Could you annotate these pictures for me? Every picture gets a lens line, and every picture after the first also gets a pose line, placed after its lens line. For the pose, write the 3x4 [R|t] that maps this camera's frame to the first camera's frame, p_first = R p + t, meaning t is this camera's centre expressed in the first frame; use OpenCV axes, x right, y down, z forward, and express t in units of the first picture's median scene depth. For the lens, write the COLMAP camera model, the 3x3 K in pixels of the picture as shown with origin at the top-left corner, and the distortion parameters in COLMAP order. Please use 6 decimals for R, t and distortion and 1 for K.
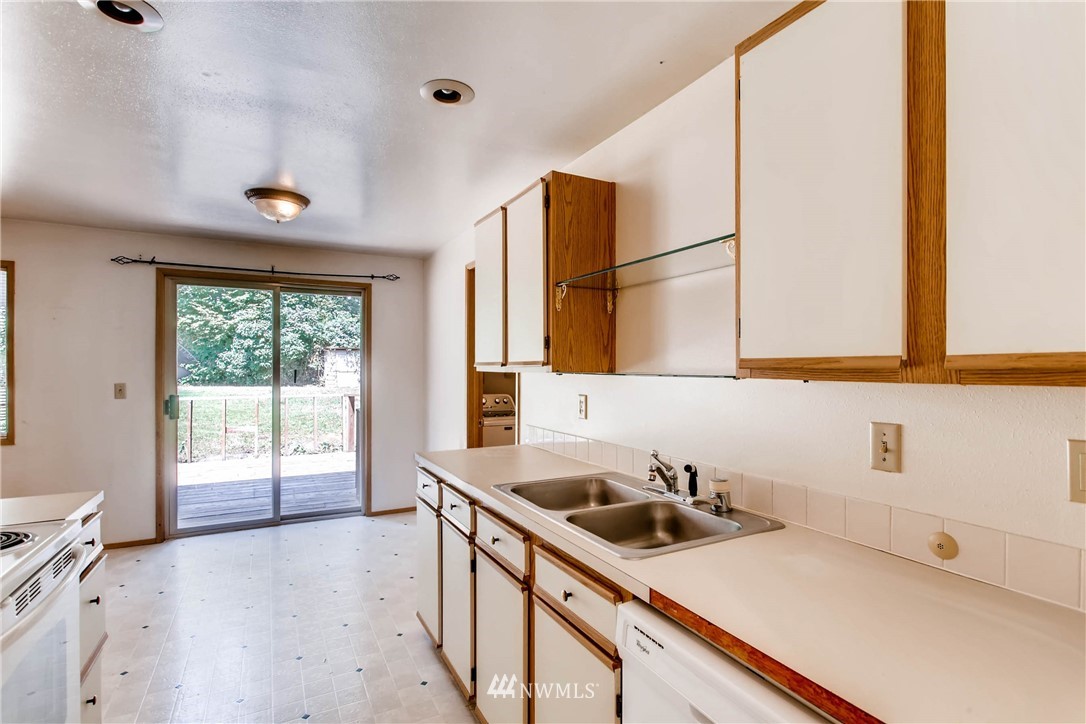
lens RADIAL K [[517.9, 0, 540.1], [0, 517.9, 370.8], [0, 0, 1]] dist [-0.013132, 0.002783]
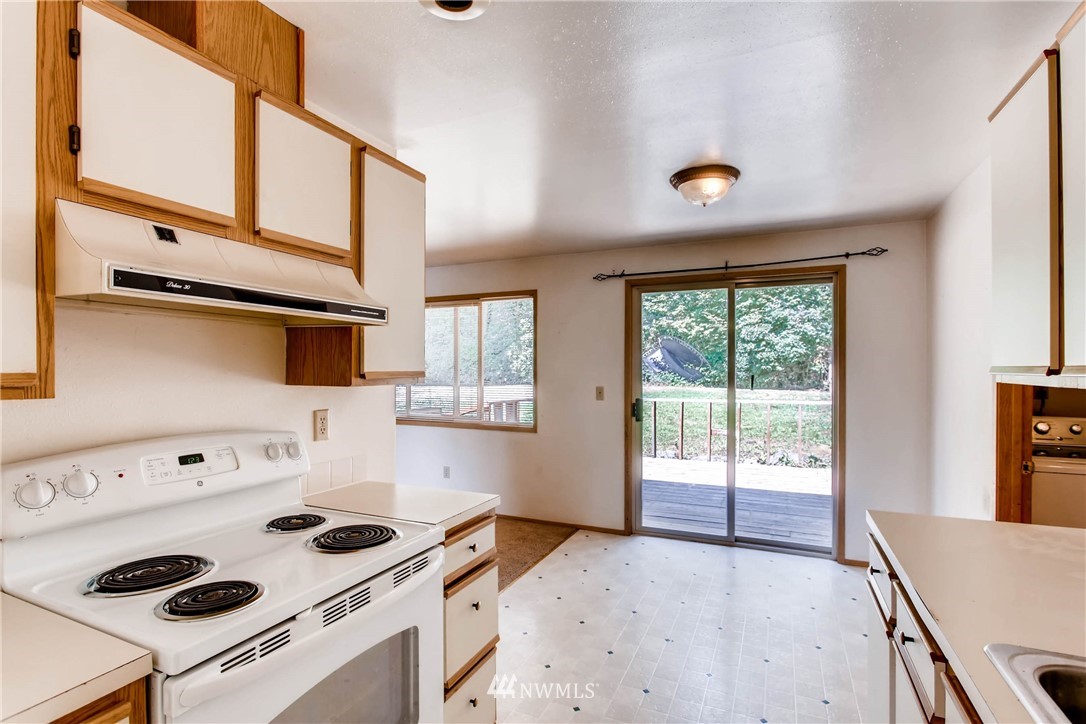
lens RADIAL K [[517.9, 0, 549.3], [0, 517.9, 371.5], [0, 0, 1]] dist [-0.013132, 0.002783]
pose [[0.614593, 0.000875, -0.788844, 0.010796], [-0.003424, 0.999993, -0.001558, -0.005231], [0.788837, 0.003658, 0.614592, 0.180337]]
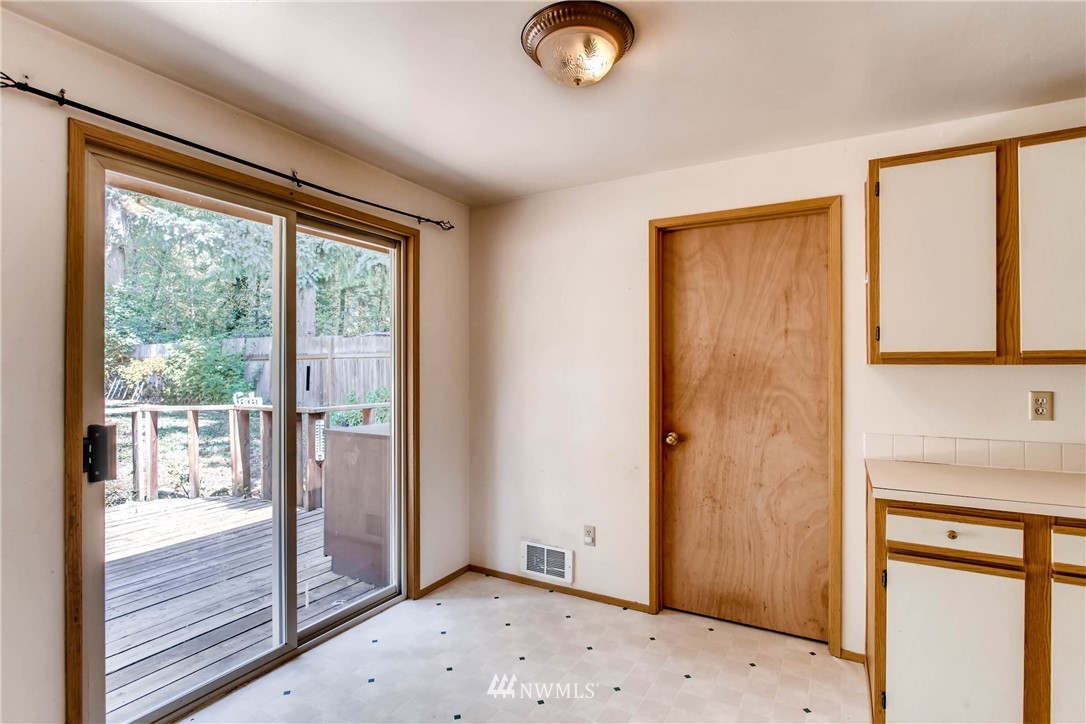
lens RADIAL K [[526.2, 0, 549.6], [0, 526.2, 369.4], [0, 0, 1]] dist [-0.013783, 0.001142]
pose [[0.835379, -0.010124, 0.549581, -0.568161], [0.011308, 0.999935, 0.001231, 0.004569], [-0.549558, 0.005186, 0.835439, 0.383901]]
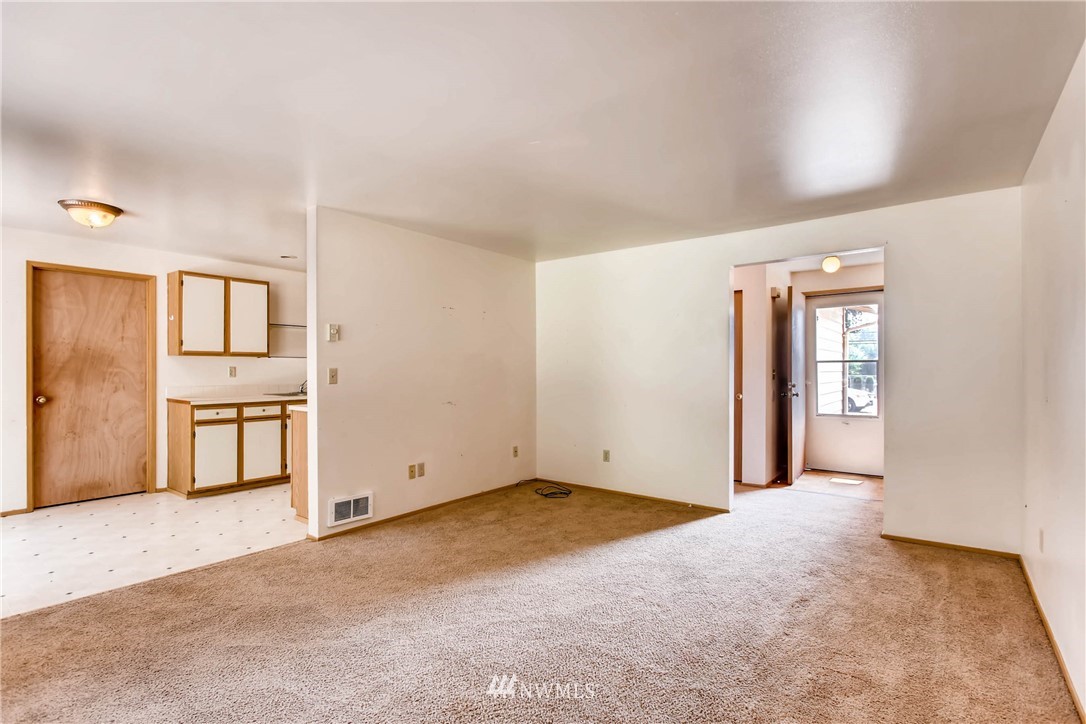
lens RADIAL K [[517.9, 0, 535.9], [0, 517.9, 361.1], [0, 0, 1]] dist [-0.013132, 0.002783]
pose [[-0.404862, 0.002154, 0.914375, -1.375264], [0.002714, 0.999996, -0.001154, 0.019253], [-0.914374, 0.002014, -0.404866, 0.363283]]
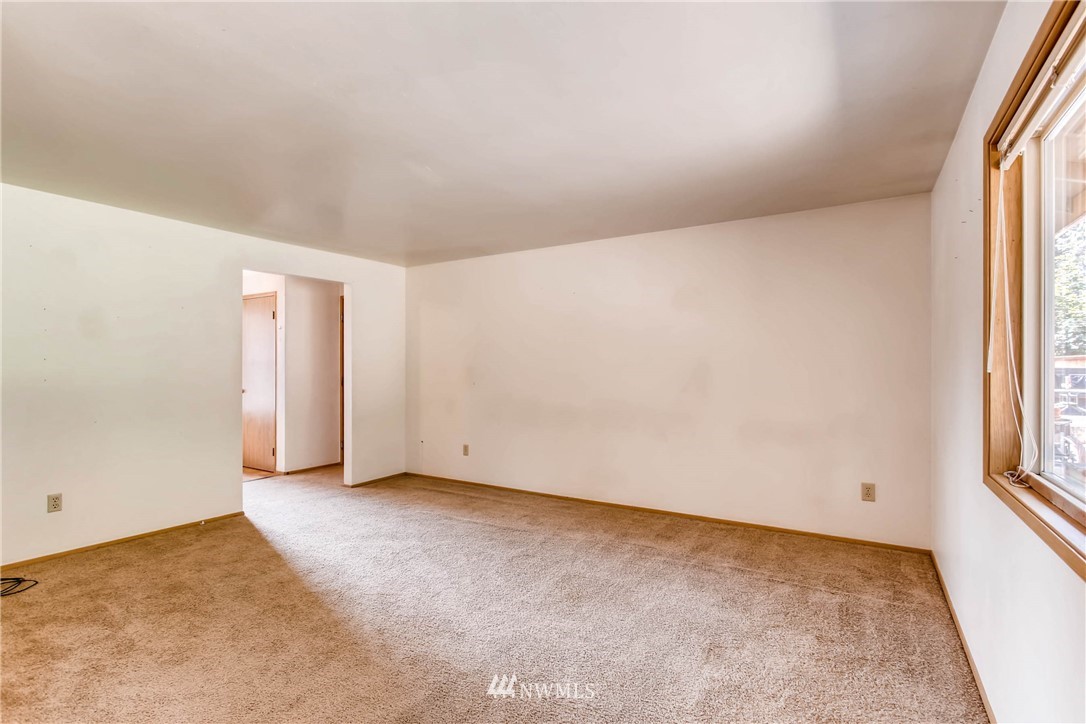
lens RADIAL K [[517.9, 0, 546.0], [0, 517.9, 367.2], [0, 0, 1]] dist [-0.013132, 0.002783]
pose [[-0.859653, -0.011329, -0.510752, -0.656656], [-0.011429, 0.999930, -0.002944, 0.024453], [0.510750, 0.003307, -0.859723, 0.744432]]
